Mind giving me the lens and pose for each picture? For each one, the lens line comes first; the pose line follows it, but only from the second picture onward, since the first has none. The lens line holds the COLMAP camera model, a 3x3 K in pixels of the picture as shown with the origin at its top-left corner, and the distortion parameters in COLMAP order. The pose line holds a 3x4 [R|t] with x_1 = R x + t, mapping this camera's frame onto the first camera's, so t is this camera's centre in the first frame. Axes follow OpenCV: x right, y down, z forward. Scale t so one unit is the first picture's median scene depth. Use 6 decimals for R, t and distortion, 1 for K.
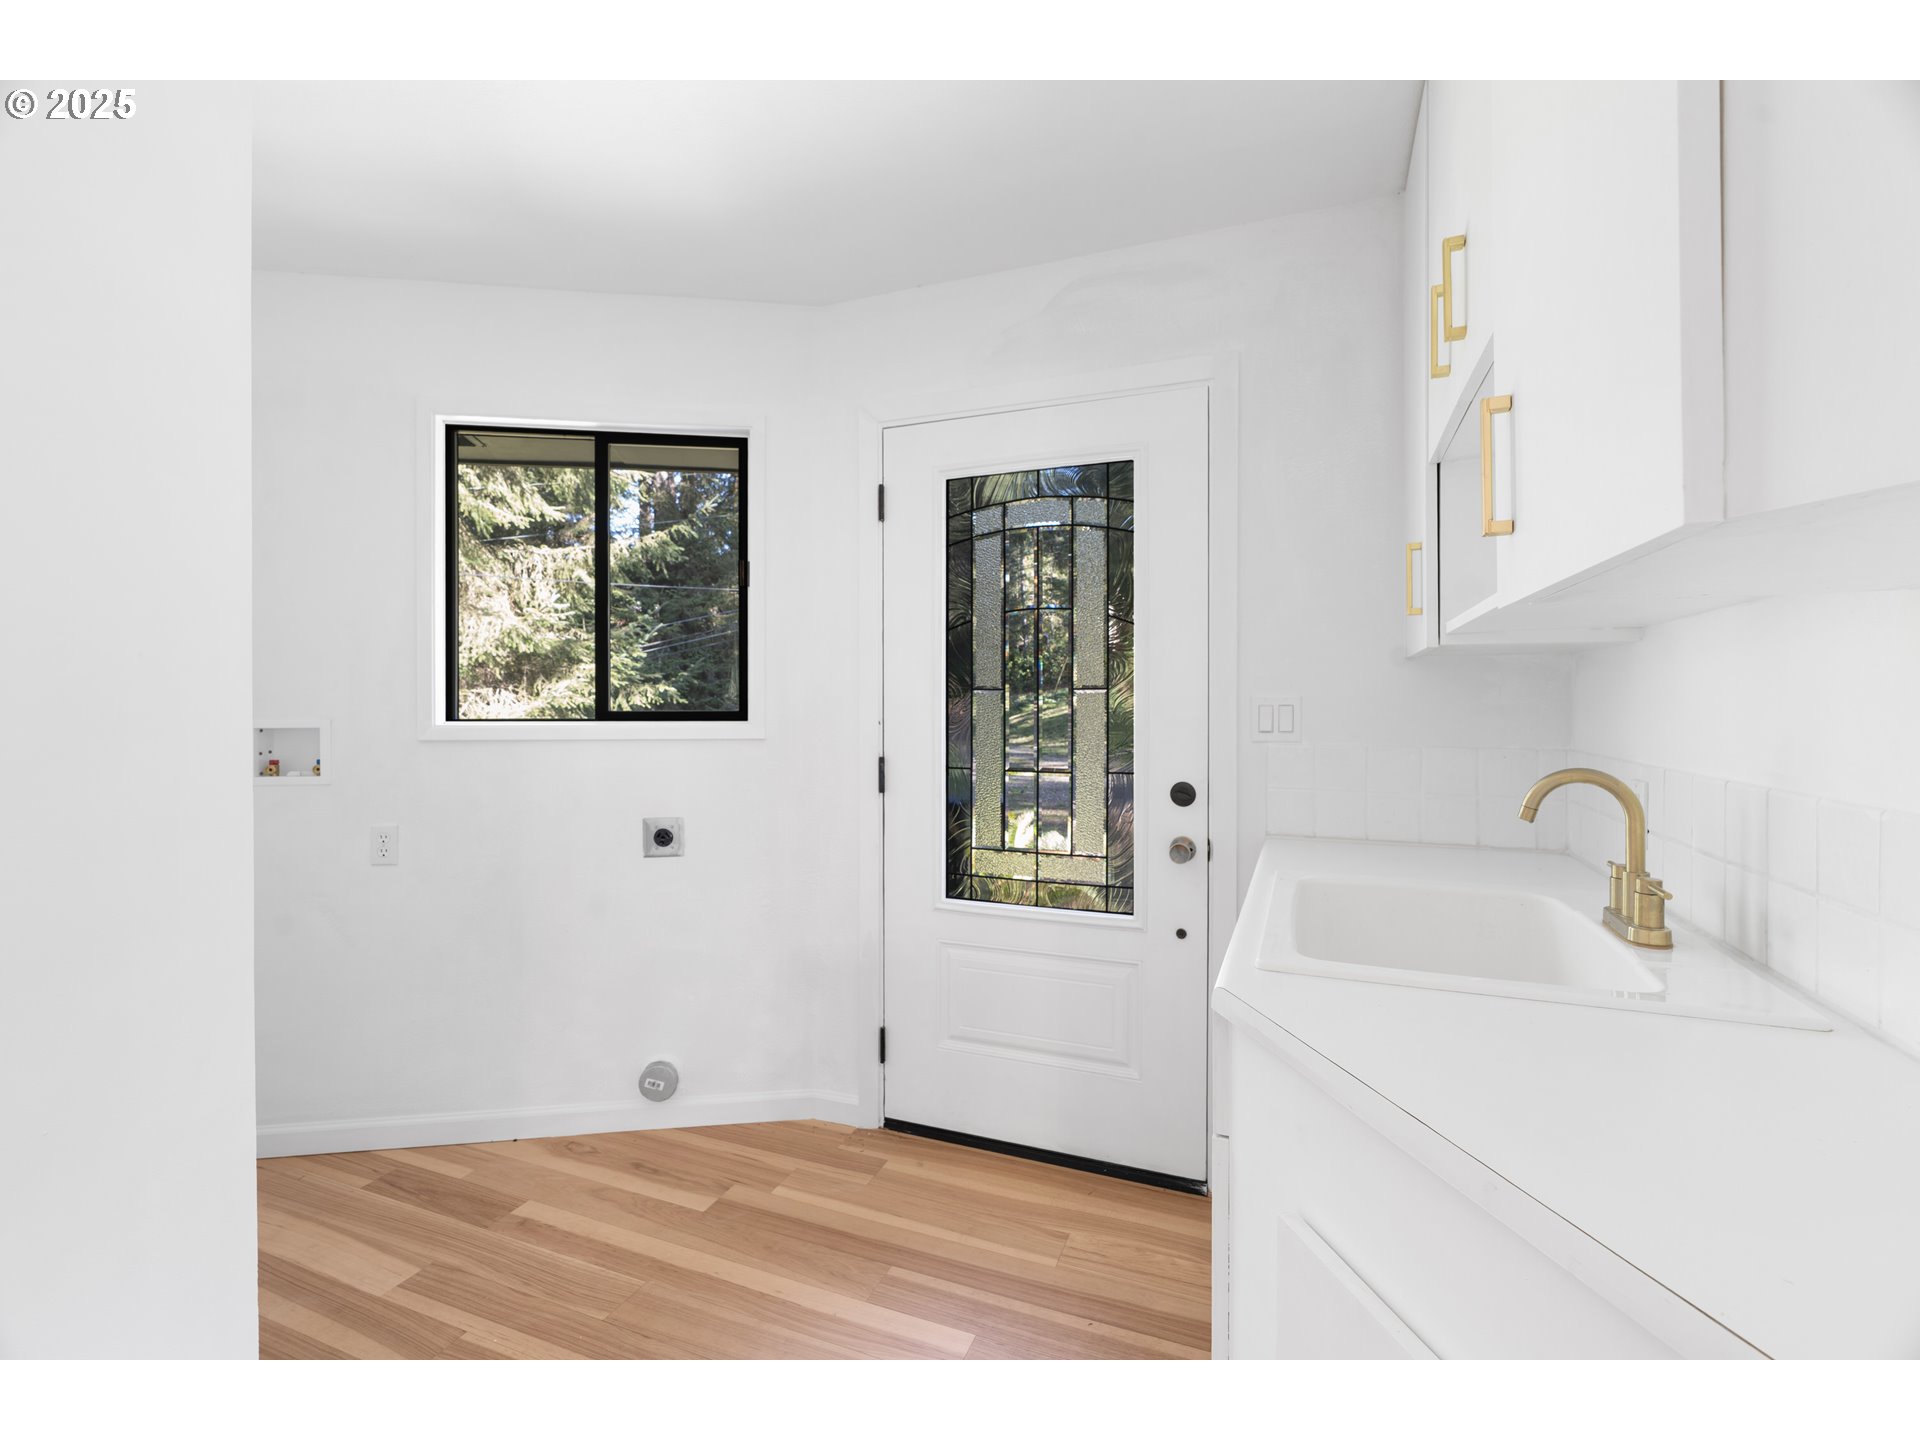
lens RADIAL K [[854.3, 0, 961.4], [0, 854.3, 719.5], [0, 0, 1]] dist [-0.009536, 0.003825]
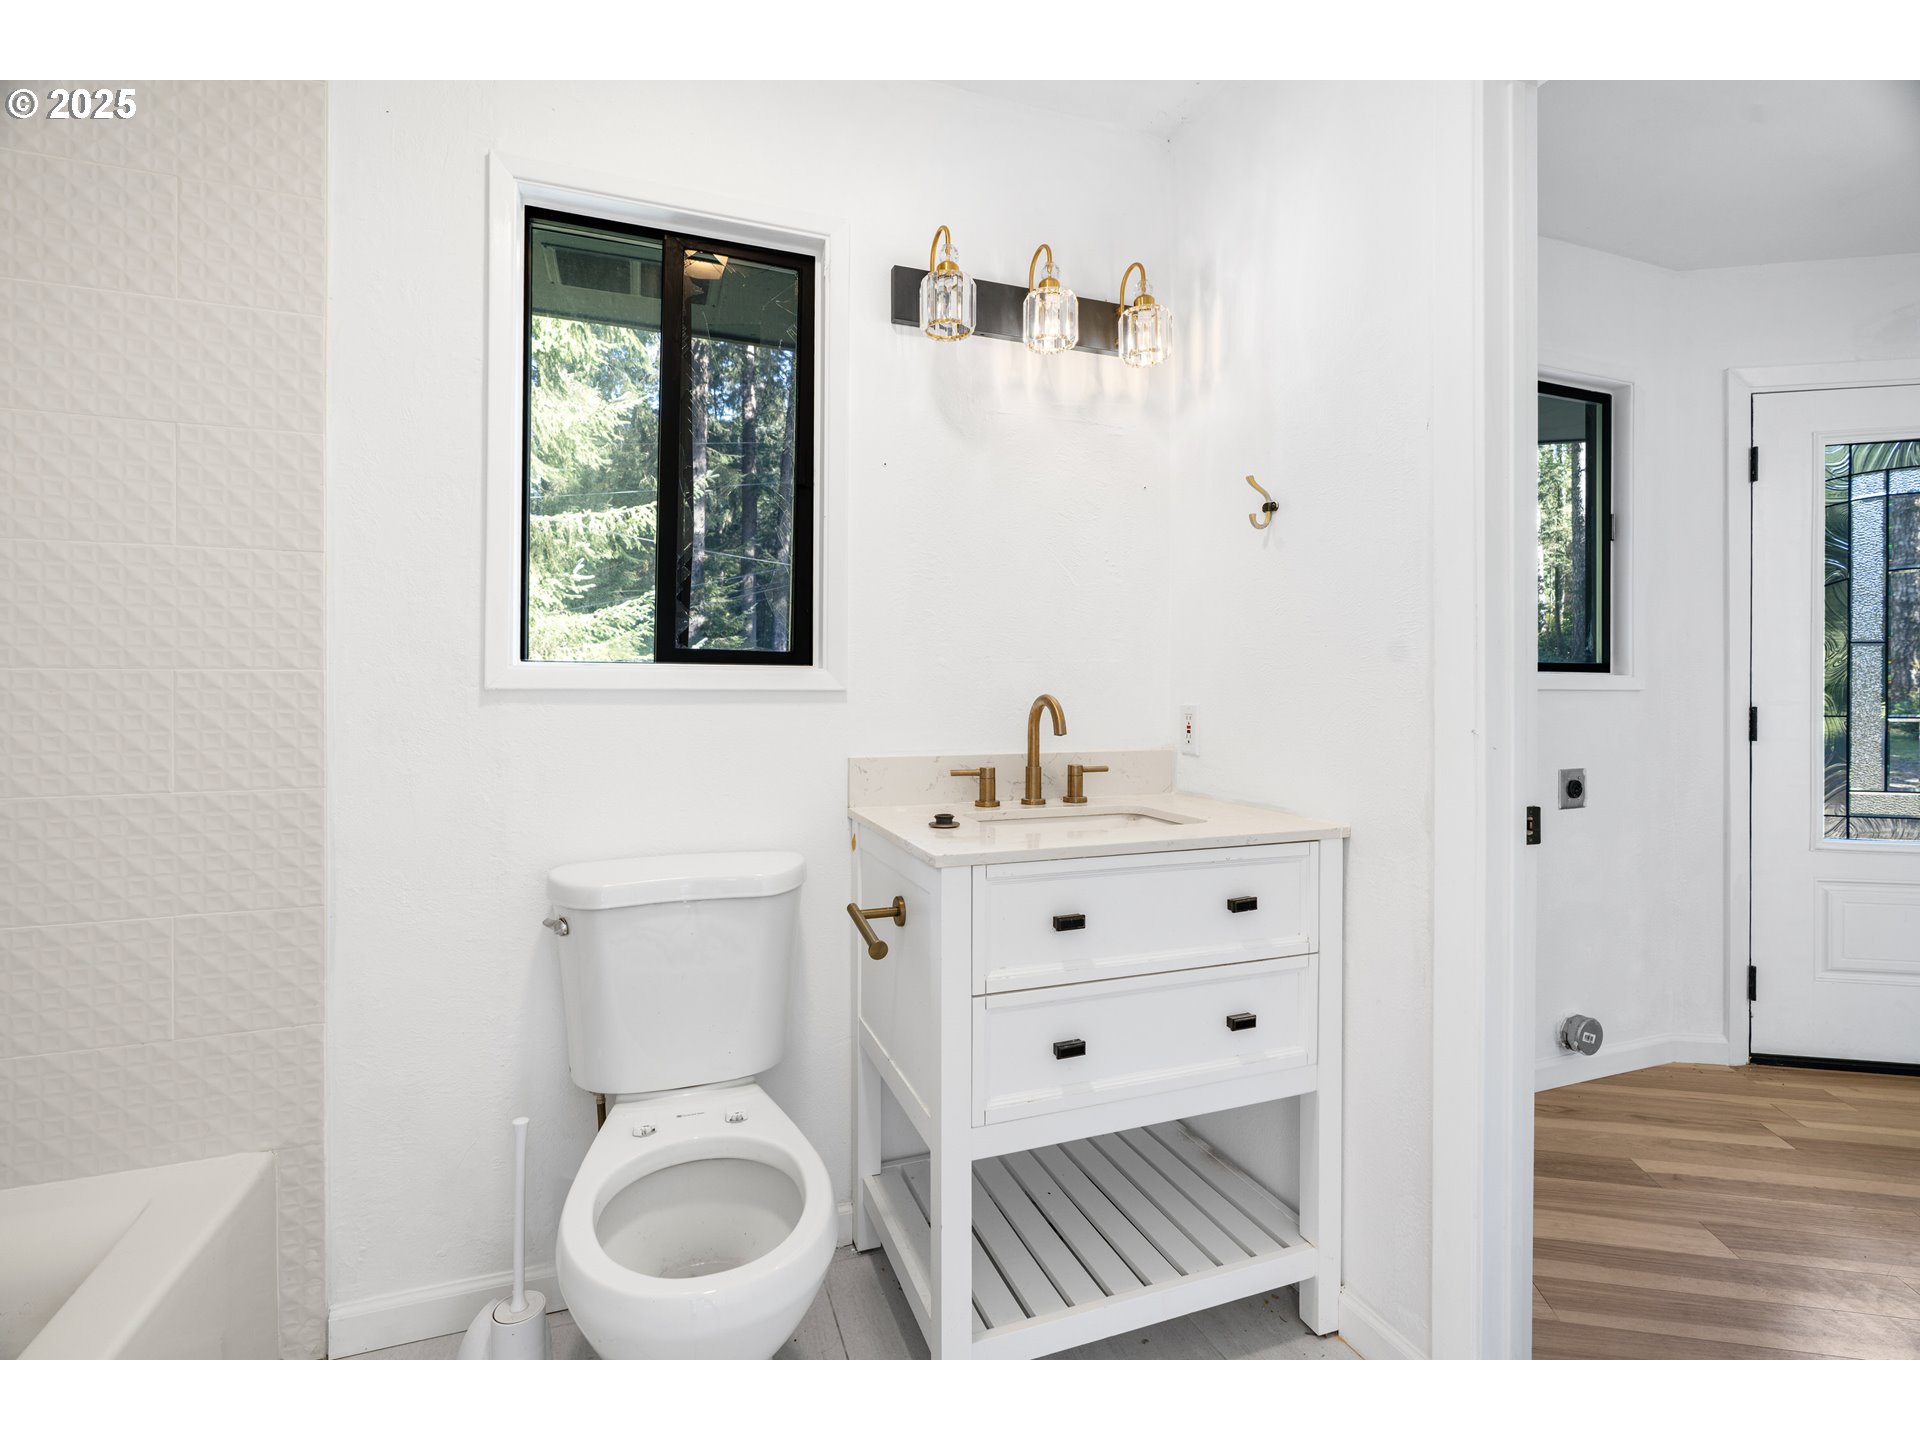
lens RADIAL K [[854.3, 0, 969.3], [0, 854.3, 693.5], [0, 0, 1]] dist [-0.009536, 0.003825]
pose [[0.980588, 0.003297, 0.196054, -1.276134], [-0.000496, 0.999897, -0.014332, 0.044920], [-0.196081, 0.013956, 0.980488, 0.170671]]
